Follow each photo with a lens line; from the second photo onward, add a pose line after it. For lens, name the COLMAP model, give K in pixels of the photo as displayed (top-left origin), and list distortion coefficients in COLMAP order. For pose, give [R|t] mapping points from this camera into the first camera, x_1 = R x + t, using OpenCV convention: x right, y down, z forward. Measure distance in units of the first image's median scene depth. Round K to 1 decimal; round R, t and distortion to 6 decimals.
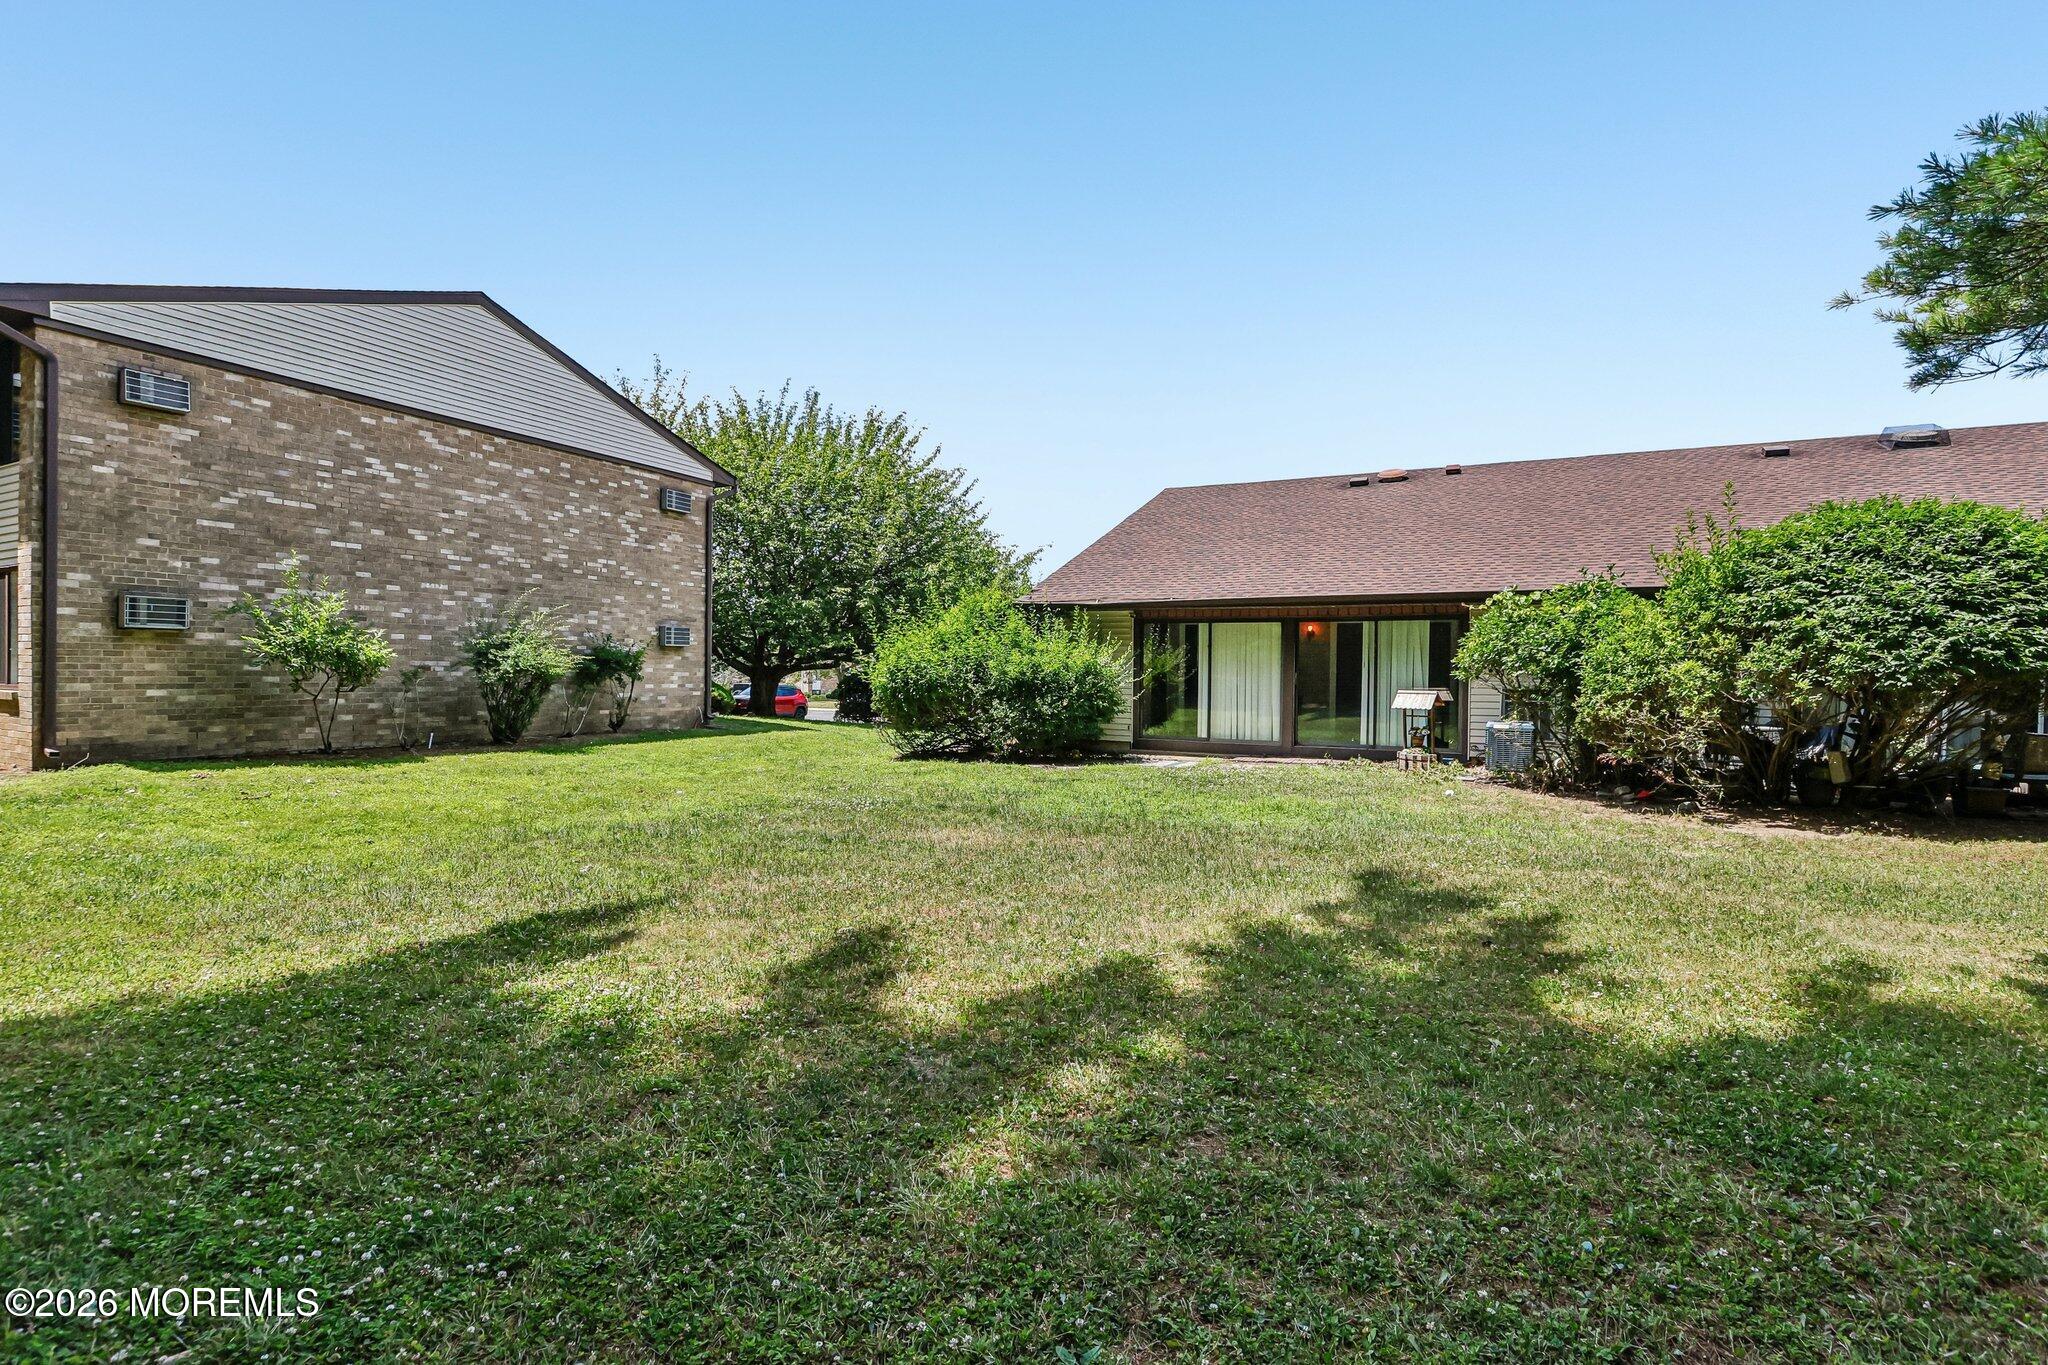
lens RADIAL K [[967.3, 0, 1022.9], [0, 967.3, 676.0], [0, 0, 1]] dist [-0.005304, 0.000549]
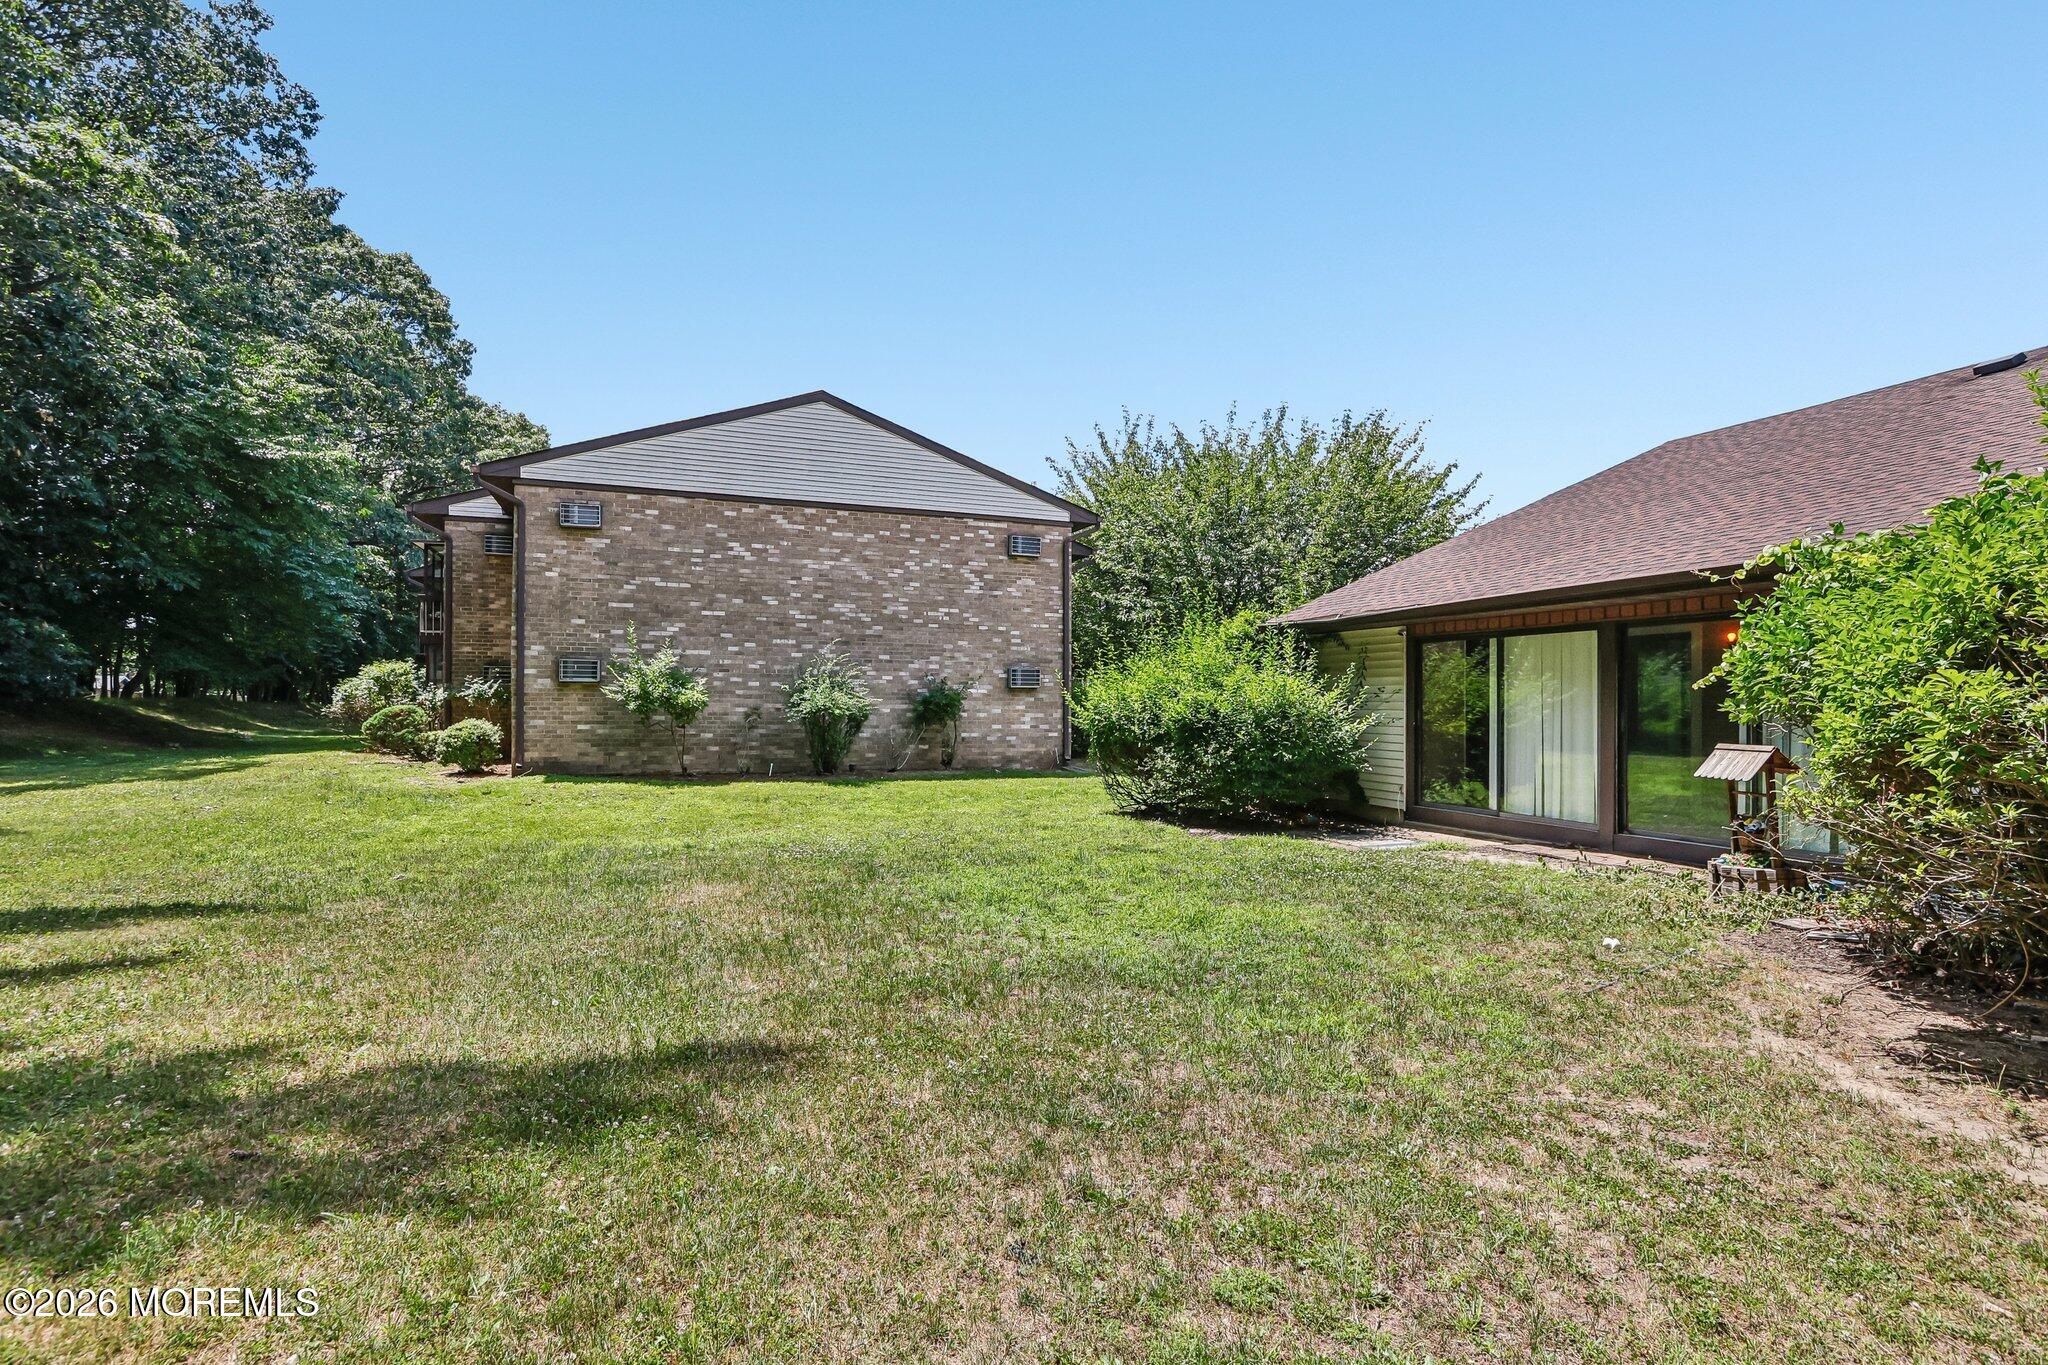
lens RADIAL K [[967.3, 0, 1023.1], [0, 967.3, 695.2], [0, 0, 1]] dist [-0.005304, 0.000549]
pose [[0.725669, -0.013869, -0.687904, 0.438655], [-0.003150, 0.999719, -0.023477, 0.001371], [0.688036, 0.019204, 0.725422, 0.330610]]
